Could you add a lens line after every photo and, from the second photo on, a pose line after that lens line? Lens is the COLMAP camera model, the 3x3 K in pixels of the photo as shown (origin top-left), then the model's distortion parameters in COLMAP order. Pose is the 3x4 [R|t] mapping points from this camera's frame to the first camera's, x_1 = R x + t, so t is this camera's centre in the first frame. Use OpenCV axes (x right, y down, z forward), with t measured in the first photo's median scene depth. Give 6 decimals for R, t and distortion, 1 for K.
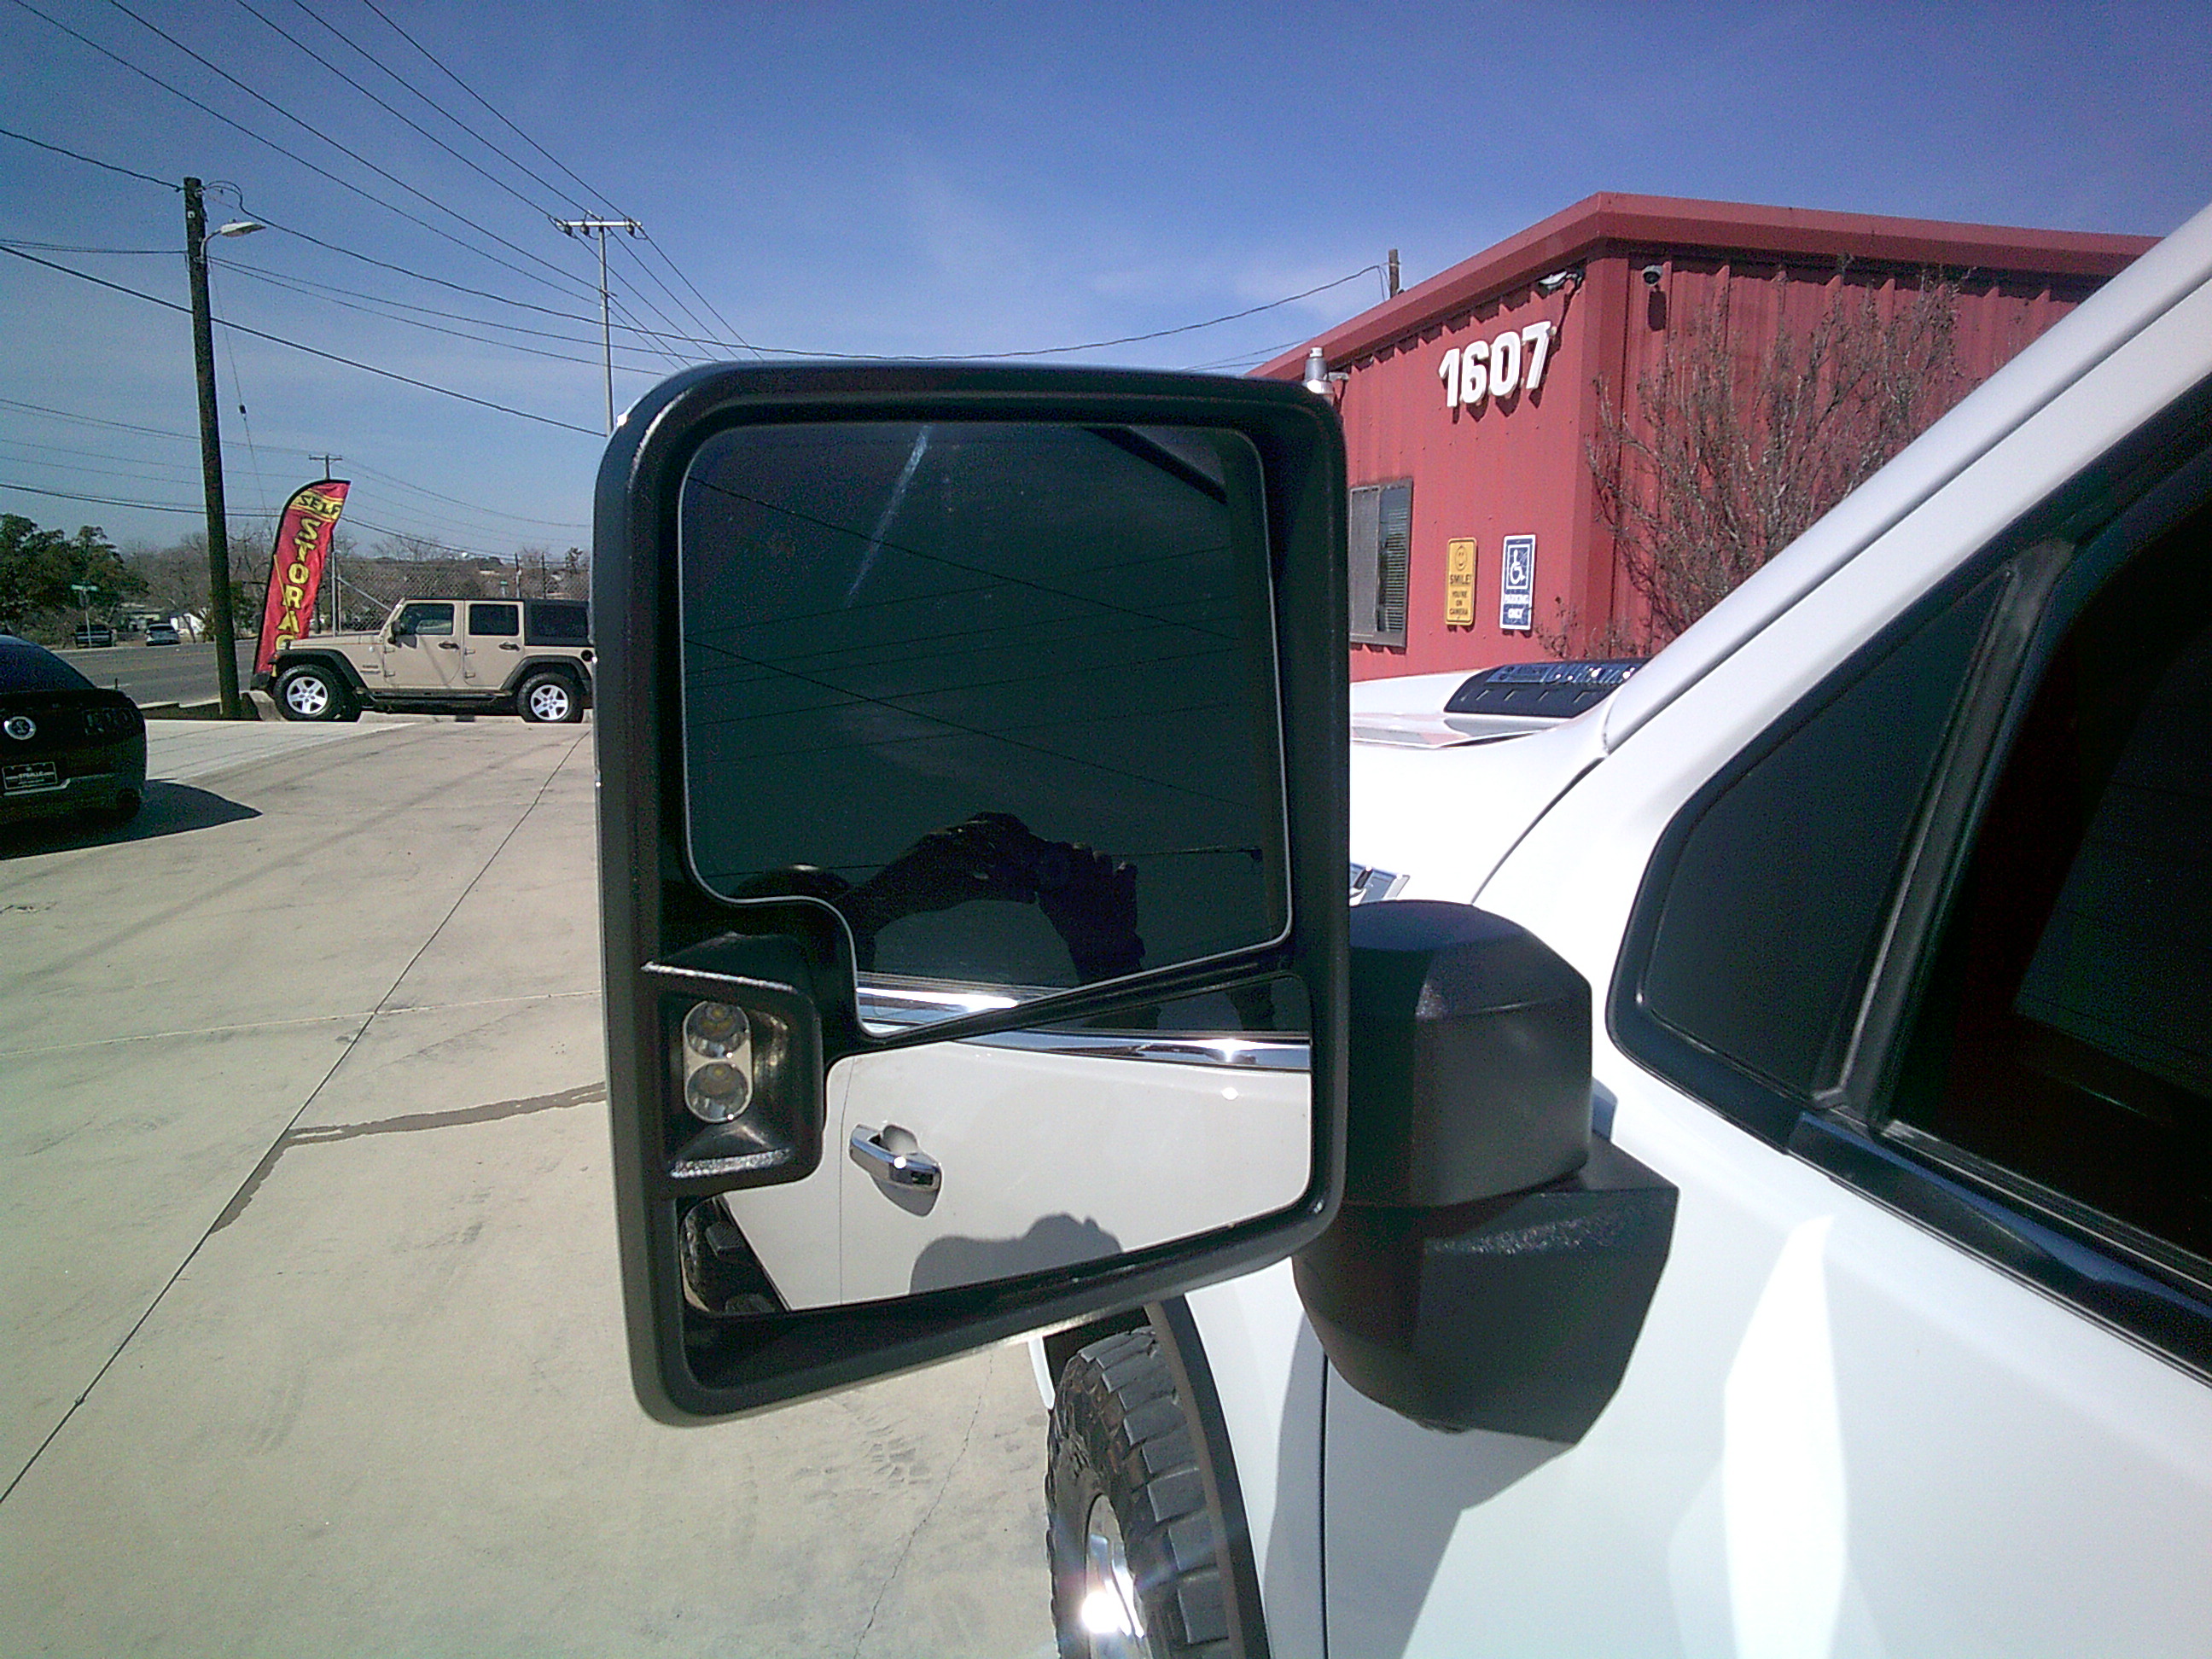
lens RADIAL K [[1545.0, 0, 1097.2], [0, 1545.0, 834.1], [0, 0, 1]] dist [0.010149, -0.031975]
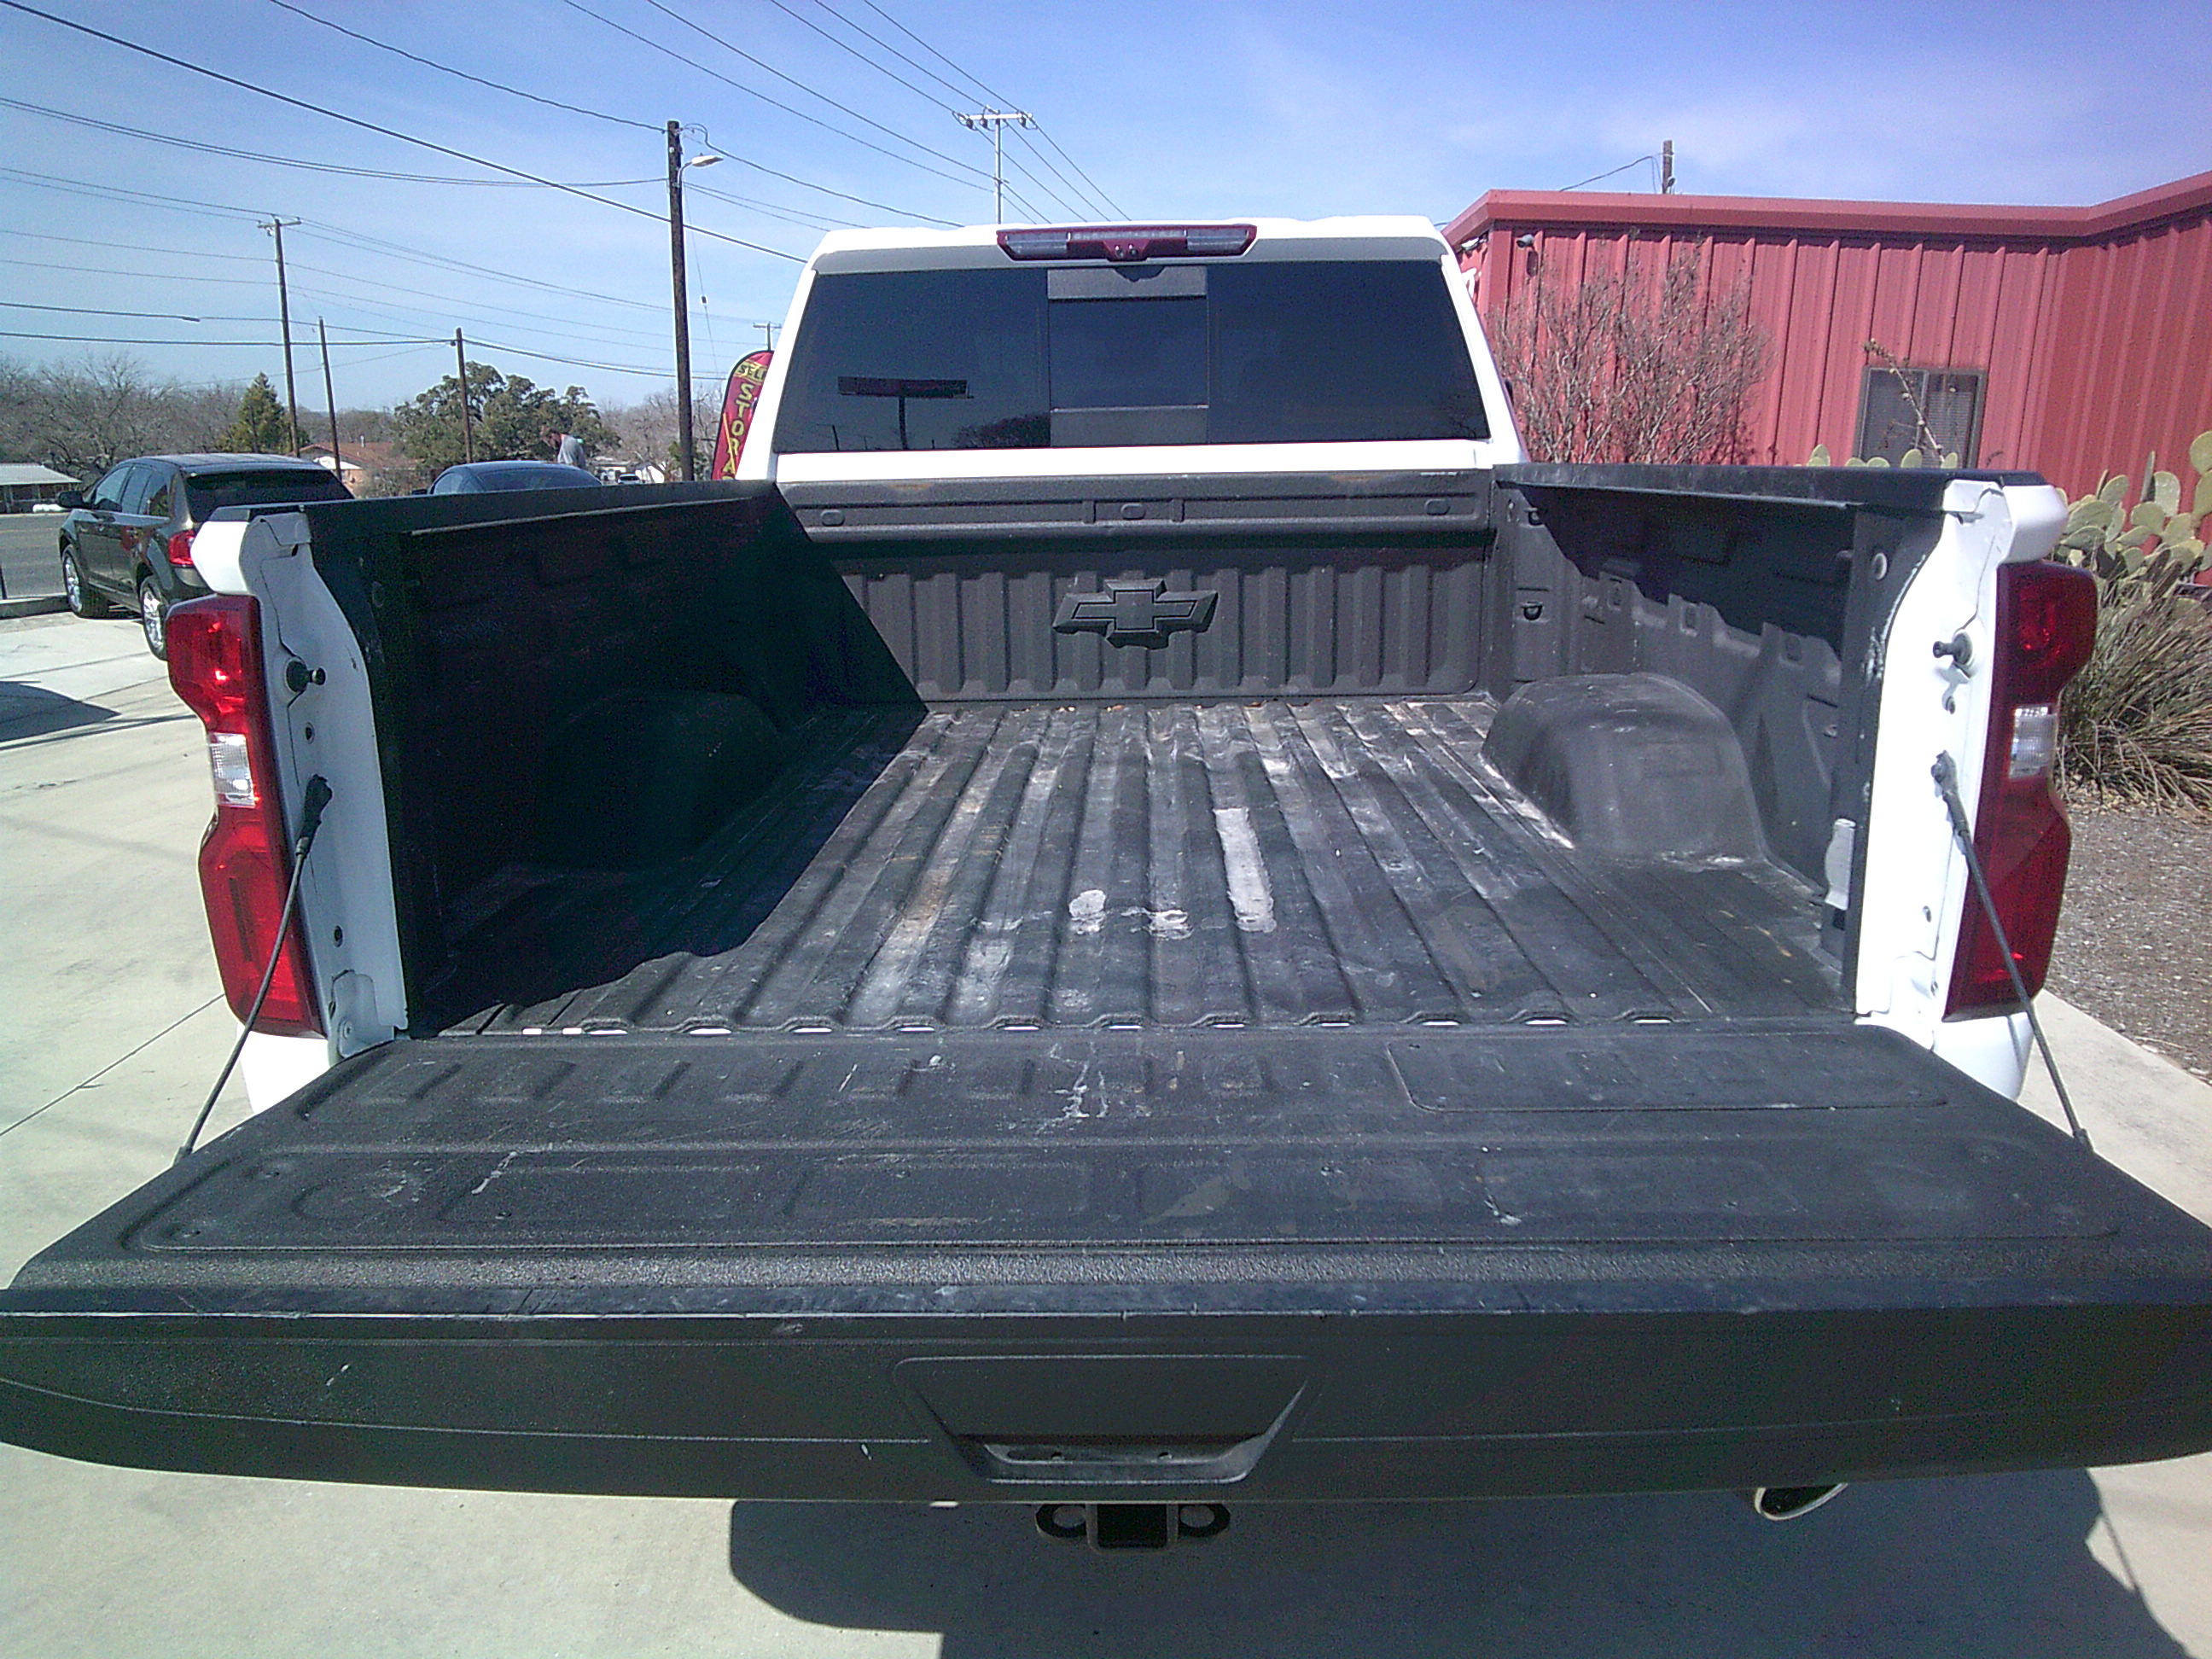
lens RADIAL K [[1545.0, 0, 1106.9], [0, 1545.0, 840.3], [0, 0, 1]] dist [0.010149, -0.031975]
pose [[0.969463, 0.077010, -0.232832, 0.117334], [-0.056971, 0.994164, 0.091610, 0.040345], [0.238528, -0.075548, 0.968193, -0.219294]]
